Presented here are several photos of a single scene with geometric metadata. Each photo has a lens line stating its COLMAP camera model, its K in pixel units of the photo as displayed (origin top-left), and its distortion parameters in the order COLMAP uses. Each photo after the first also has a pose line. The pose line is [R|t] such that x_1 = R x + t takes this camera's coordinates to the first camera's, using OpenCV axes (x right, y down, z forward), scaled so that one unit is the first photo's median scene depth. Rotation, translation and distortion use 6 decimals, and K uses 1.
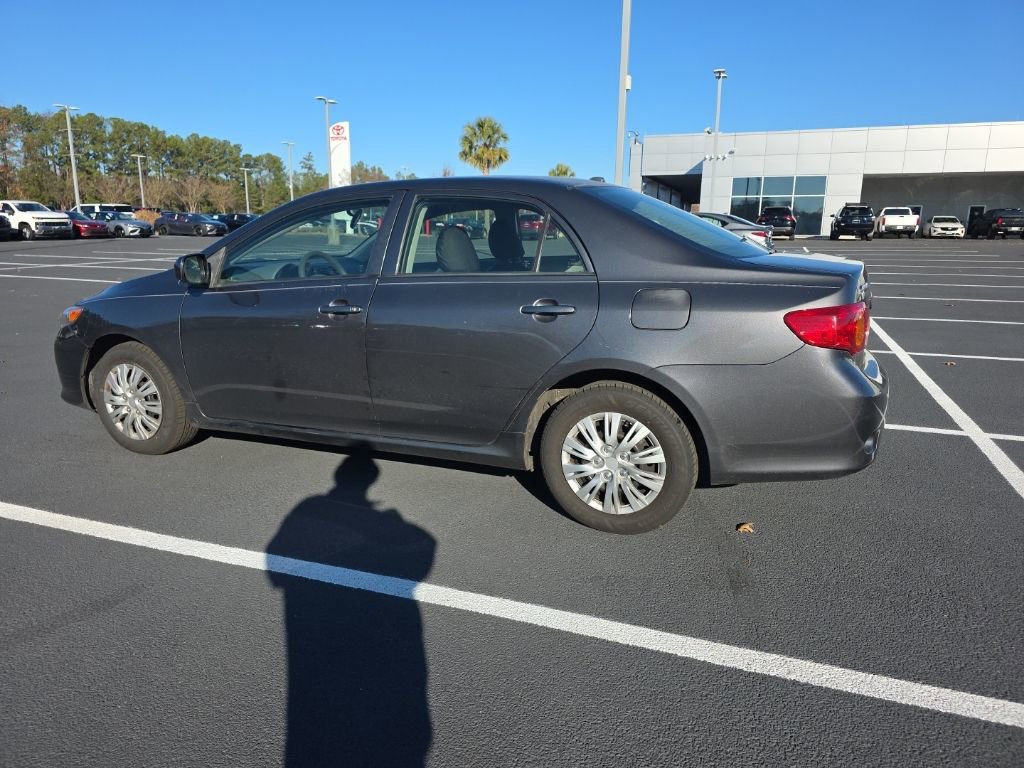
lens RADIAL K [[694.9, 0, 503.6], [0, 694.9, 387.9], [0, 0, 1]] dist [0.050890, -0.037489]
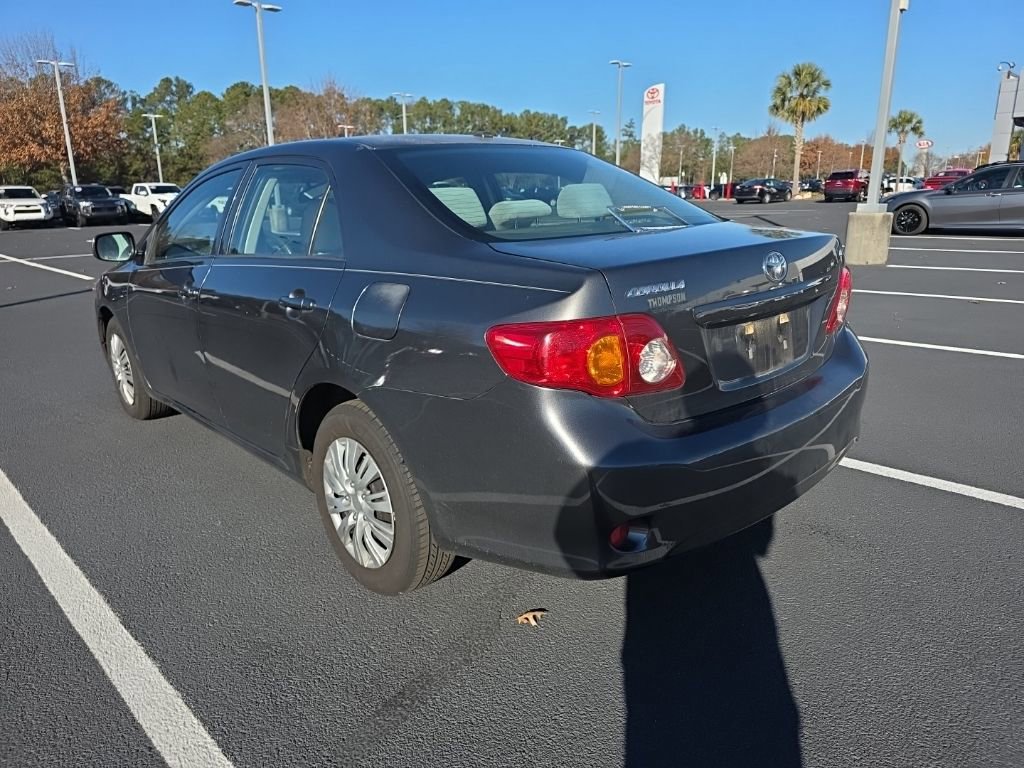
lens RADIAL K [[694.9, 0, 513.4], [0, 694.9, 394.7], [0, 0, 1]] dist [0.050890, -0.037489]
pose [[0.907436, 0.092458, -0.409892, 0.049125], [-0.070435, 0.995159, 0.068543, -0.006185], [0.414245, -0.033327, 0.909555, 0.027814]]
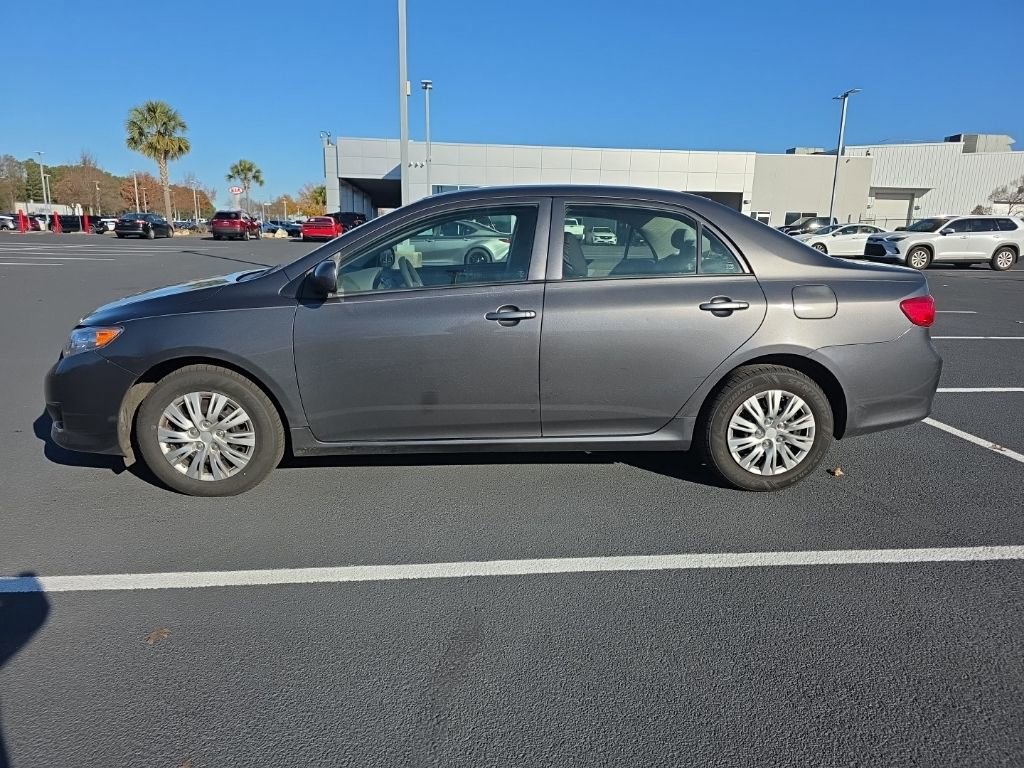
lens RADIAL K [[694.9, 0, 510.8], [0, 694.9, 401.0], [0, 0, 1]] dist [0.050890, -0.037489]
pose [[0.893159, -0.092472, 0.440133, -0.059845], [0.086490, 0.995683, 0.033679, -0.002007], [-0.441347, 0.007987, 0.897301, 0.009118]]
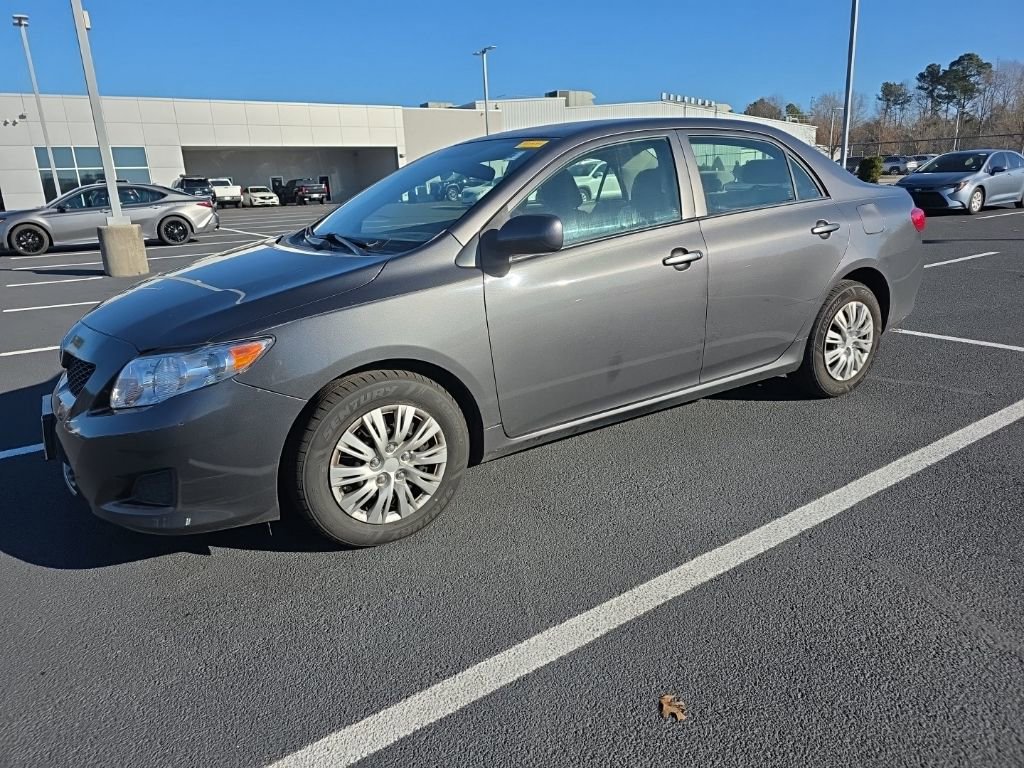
lens RADIAL K [[694.9, 0, 510.1], [0, 694.9, 384.1], [0, 0, 1]] dist [0.050890, -0.037489]
pose [[0.561578, -0.254050, 0.787457, -0.099343], [0.232330, 0.961826, 0.144618, -0.012135], [-0.794137, 0.101736, 0.599163, 0.056059]]
